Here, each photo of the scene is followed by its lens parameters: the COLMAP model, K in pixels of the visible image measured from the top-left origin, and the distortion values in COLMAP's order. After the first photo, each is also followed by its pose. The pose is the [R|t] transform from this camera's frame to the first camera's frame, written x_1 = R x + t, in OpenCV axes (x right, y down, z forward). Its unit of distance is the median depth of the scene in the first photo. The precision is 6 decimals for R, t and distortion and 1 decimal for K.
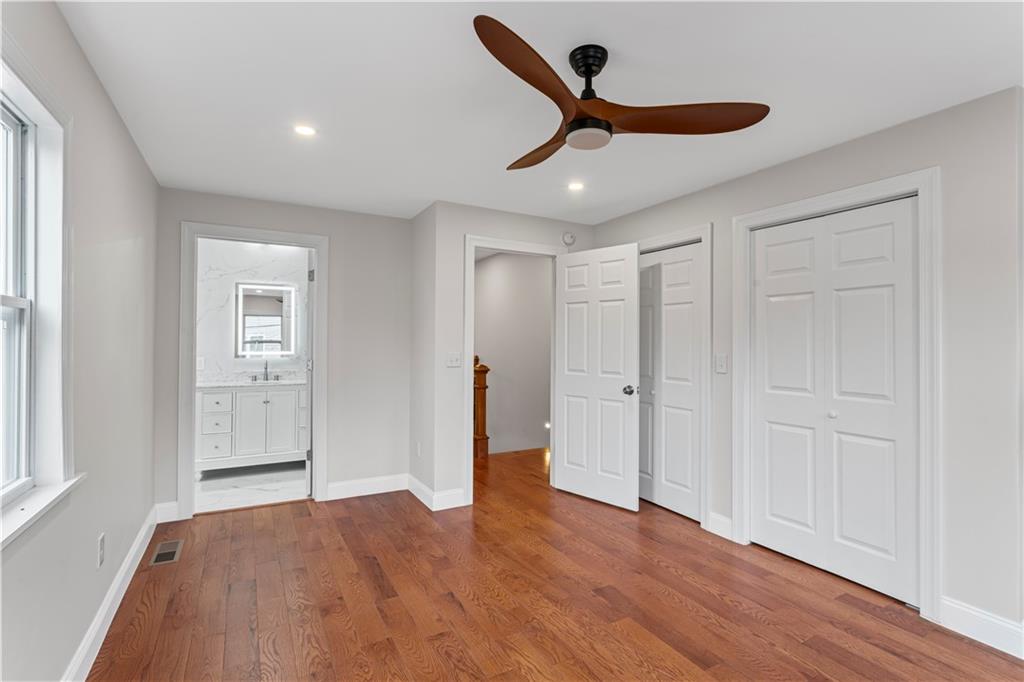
lens RADIAL K [[488.6, 0, 516.0], [0, 488.6, 338.9], [0, 0, 1]] dist [0.005529, 0.000385]
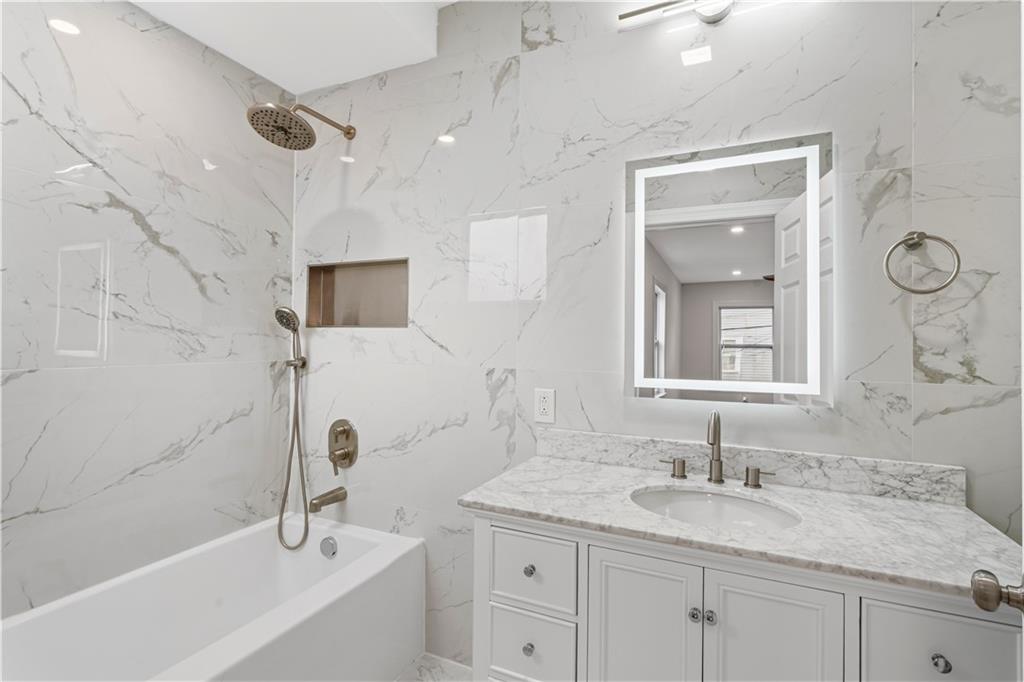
lens RADIAL K [[488.6, 0, 514.2], [0, 488.6, 334.7], [0, 0, 1]] dist [0.005529, 0.000385]
pose [[0.591136, -0.011889, -0.806484, -0.347015], [-0.003442, 0.999845, -0.017263, 0.003957], [0.806564, 0.012980, 0.591004, 0.730736]]
